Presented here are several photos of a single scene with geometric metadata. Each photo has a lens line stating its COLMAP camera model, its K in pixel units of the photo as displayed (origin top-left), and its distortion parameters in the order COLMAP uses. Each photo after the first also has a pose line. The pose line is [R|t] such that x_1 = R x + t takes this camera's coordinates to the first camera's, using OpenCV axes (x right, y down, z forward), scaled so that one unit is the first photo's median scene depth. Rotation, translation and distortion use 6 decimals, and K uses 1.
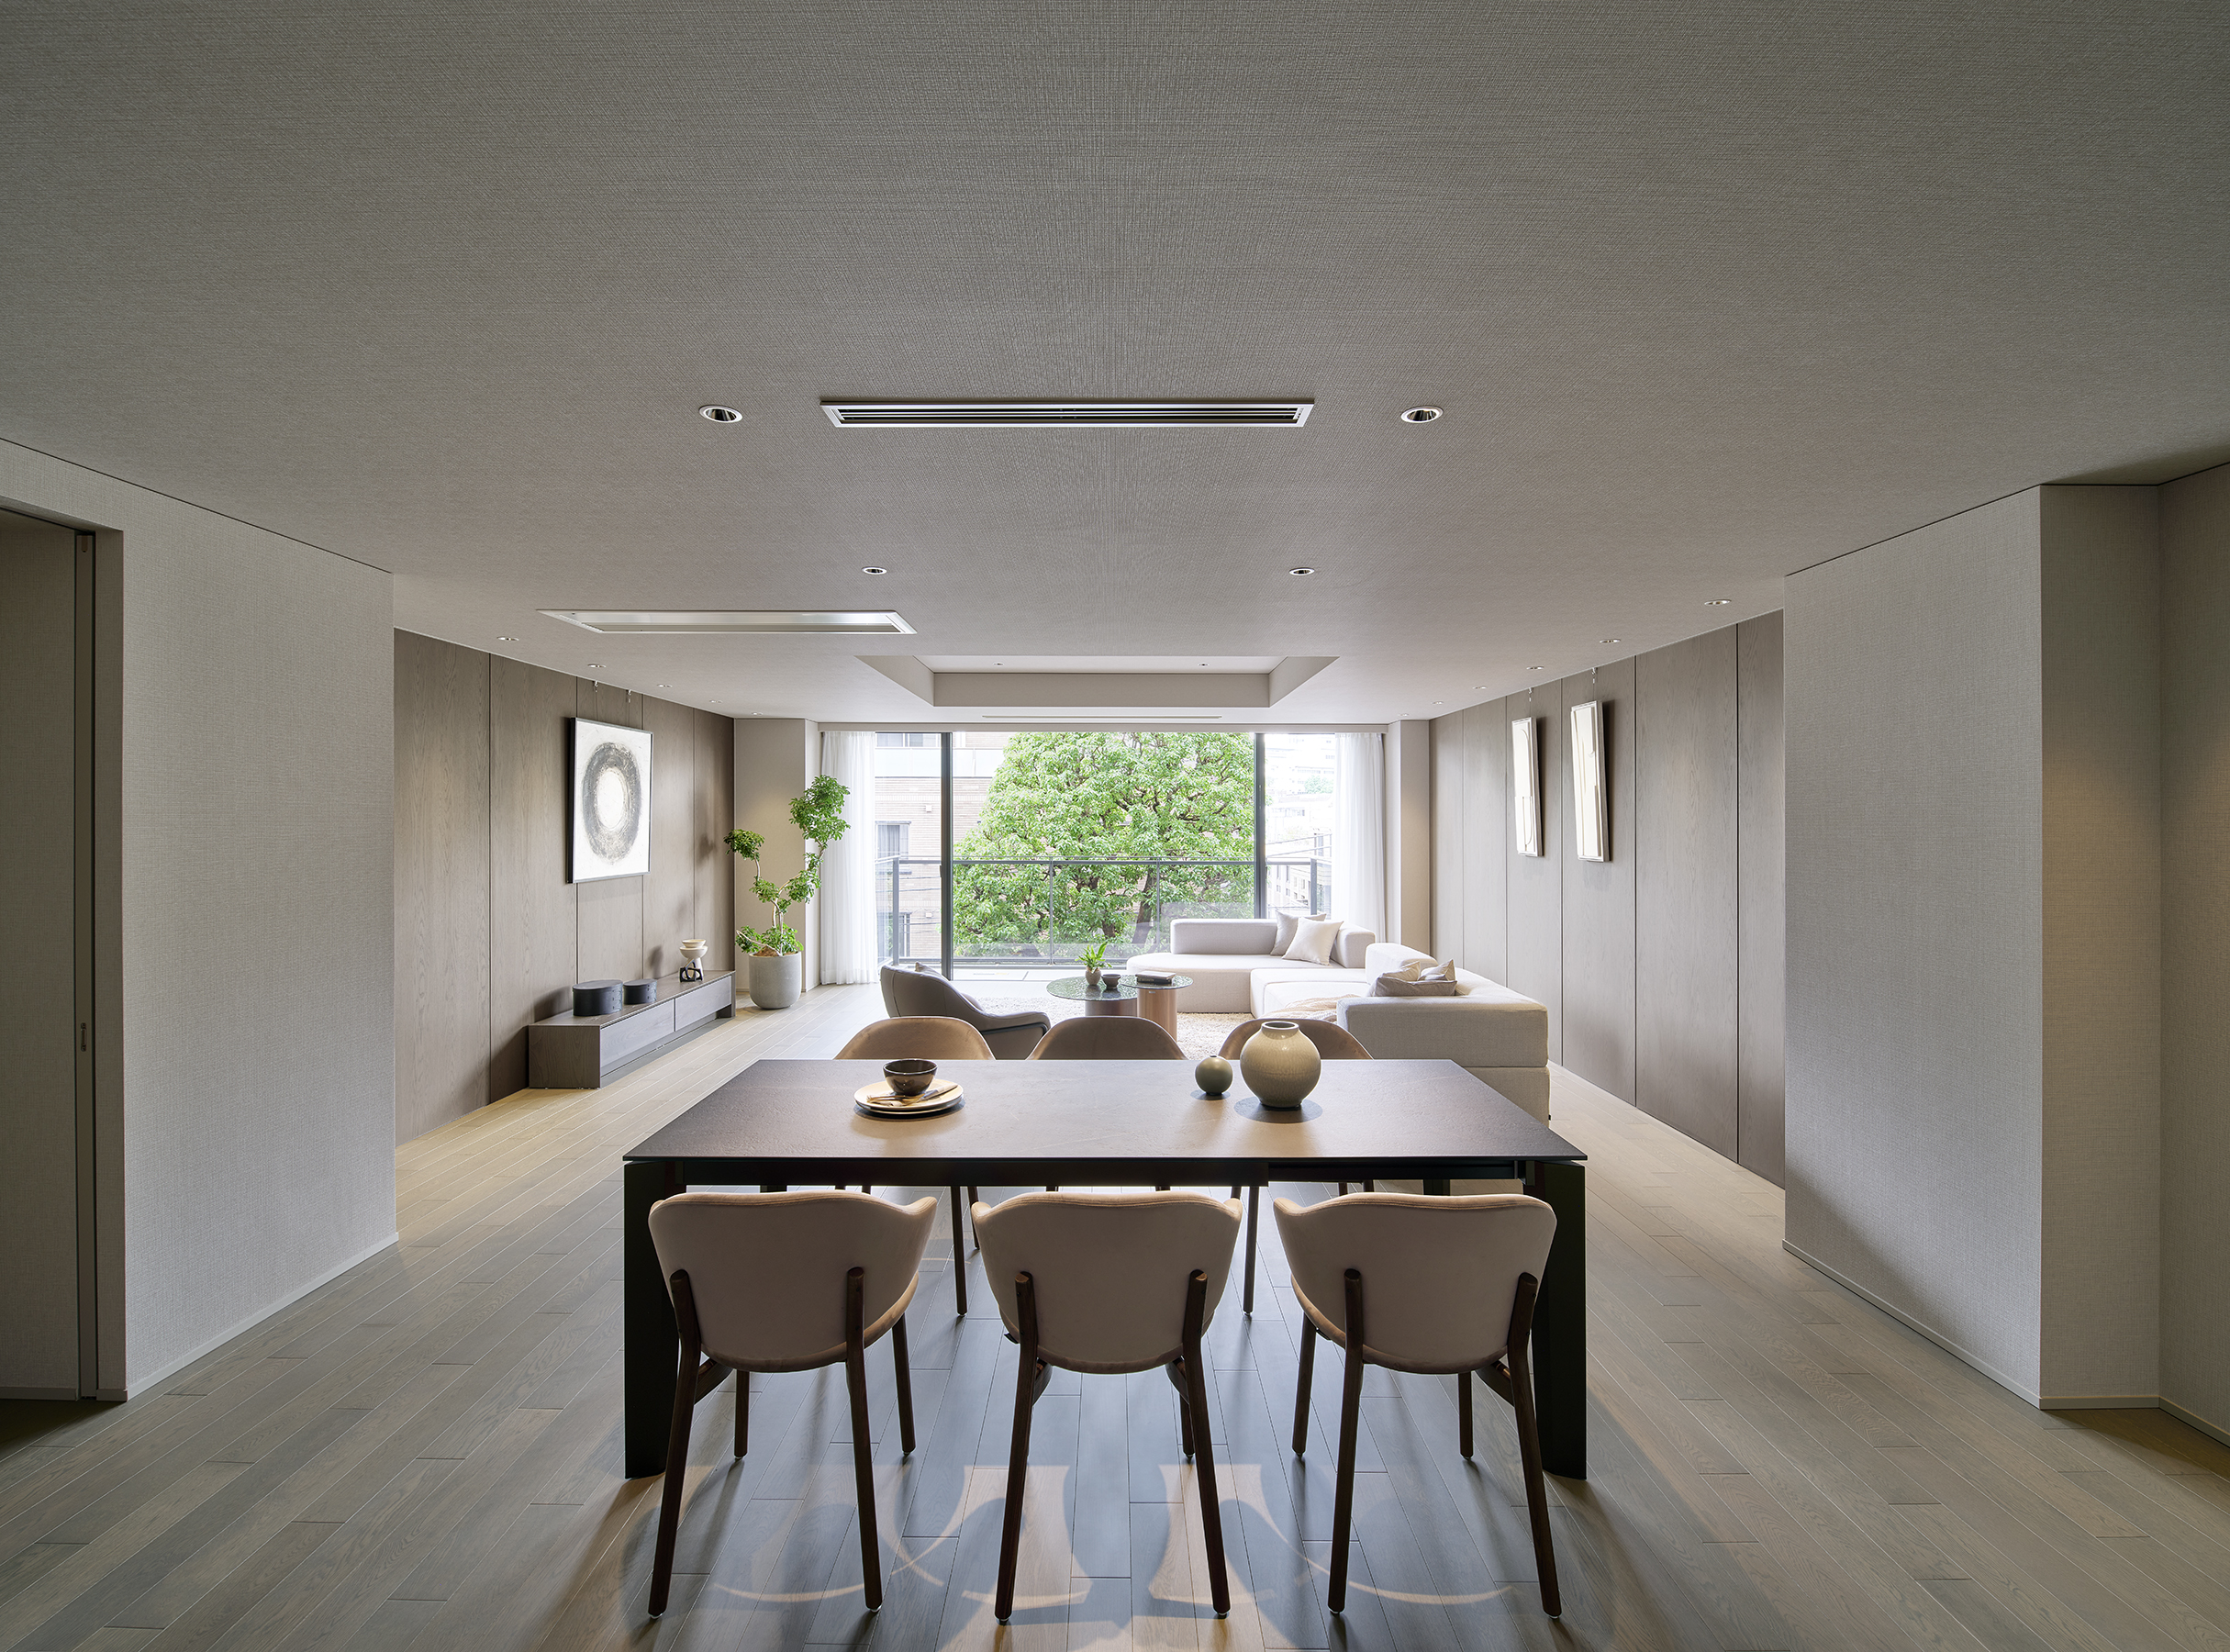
lens RADIAL K [[909.2, 0, 1115.0], [0, 909.2, 826.0], [0, 0, 1]] dist [0.000031, -0.000010]
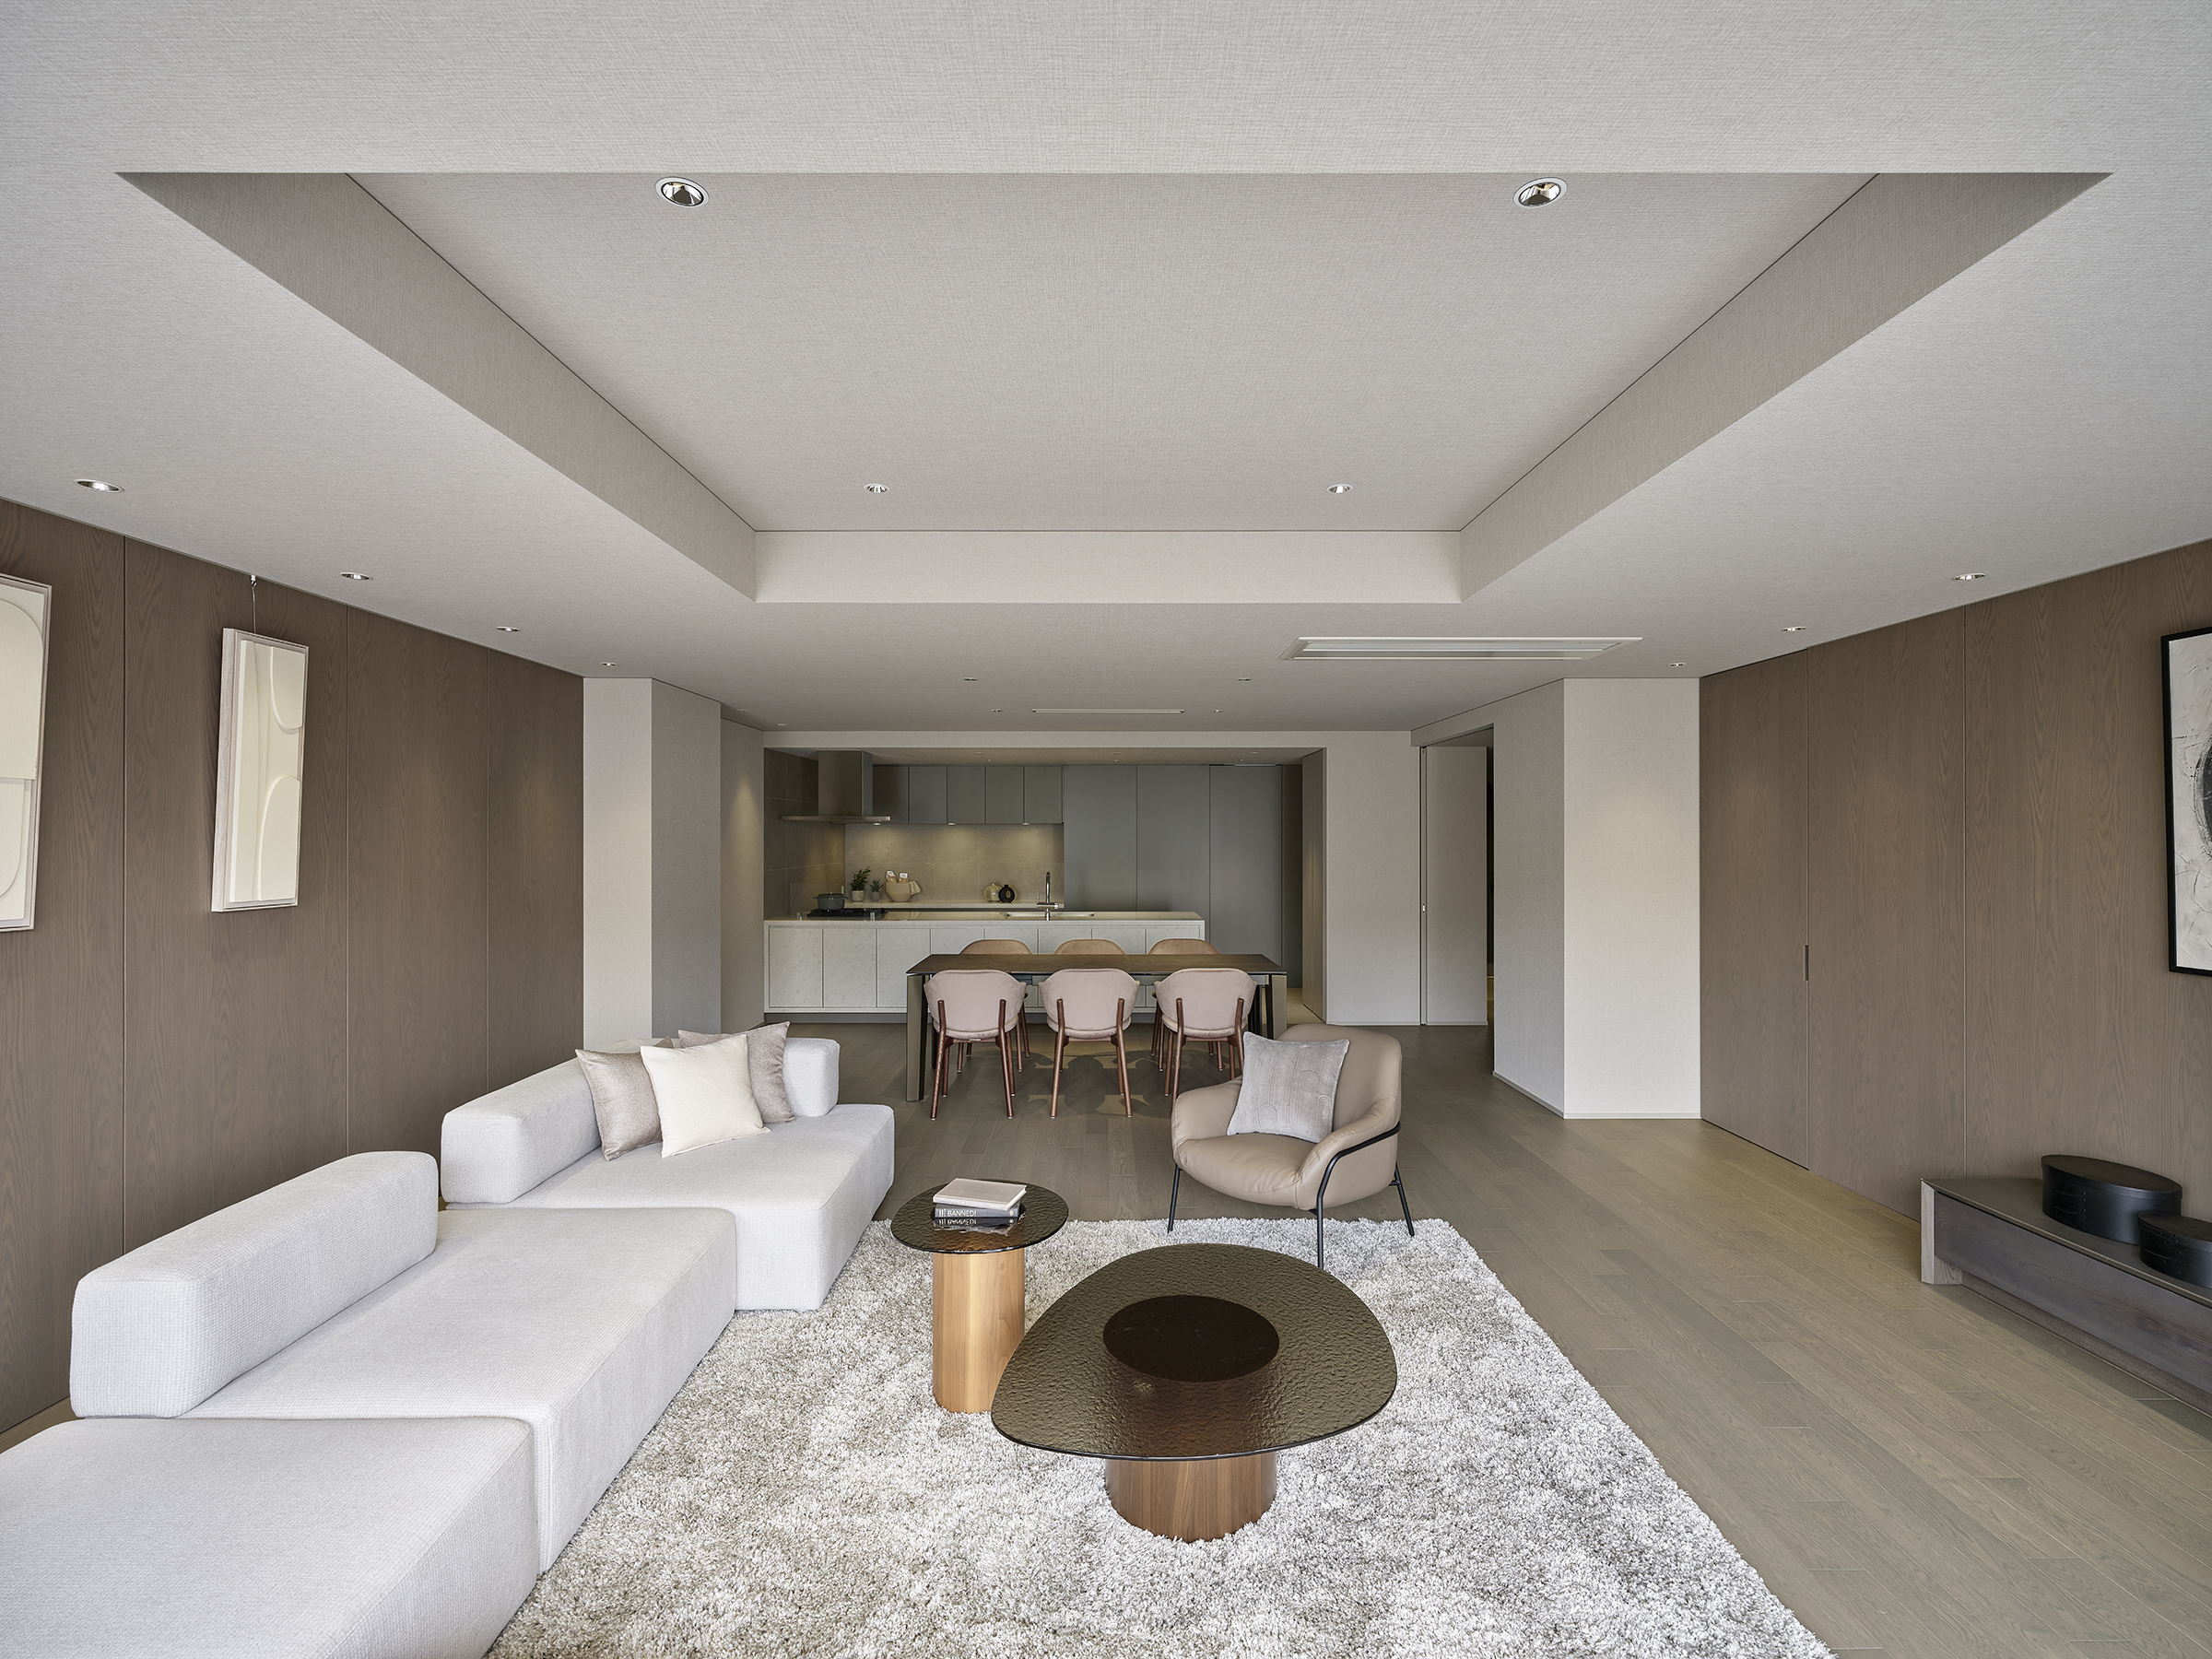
lens RADIAL K [[1070.4, 0, 1106.0], [0, 1070.4, 829.5], [0, 0, 1]] dist [-0.000652, -0.000268]
pose [[-0.999996, -0.002661, 0.000463, -0.023049], [-0.002661, 0.999996, 0.000755, -0.017285], [-0.000465, 0.000754, -1.000000, 2.076538]]
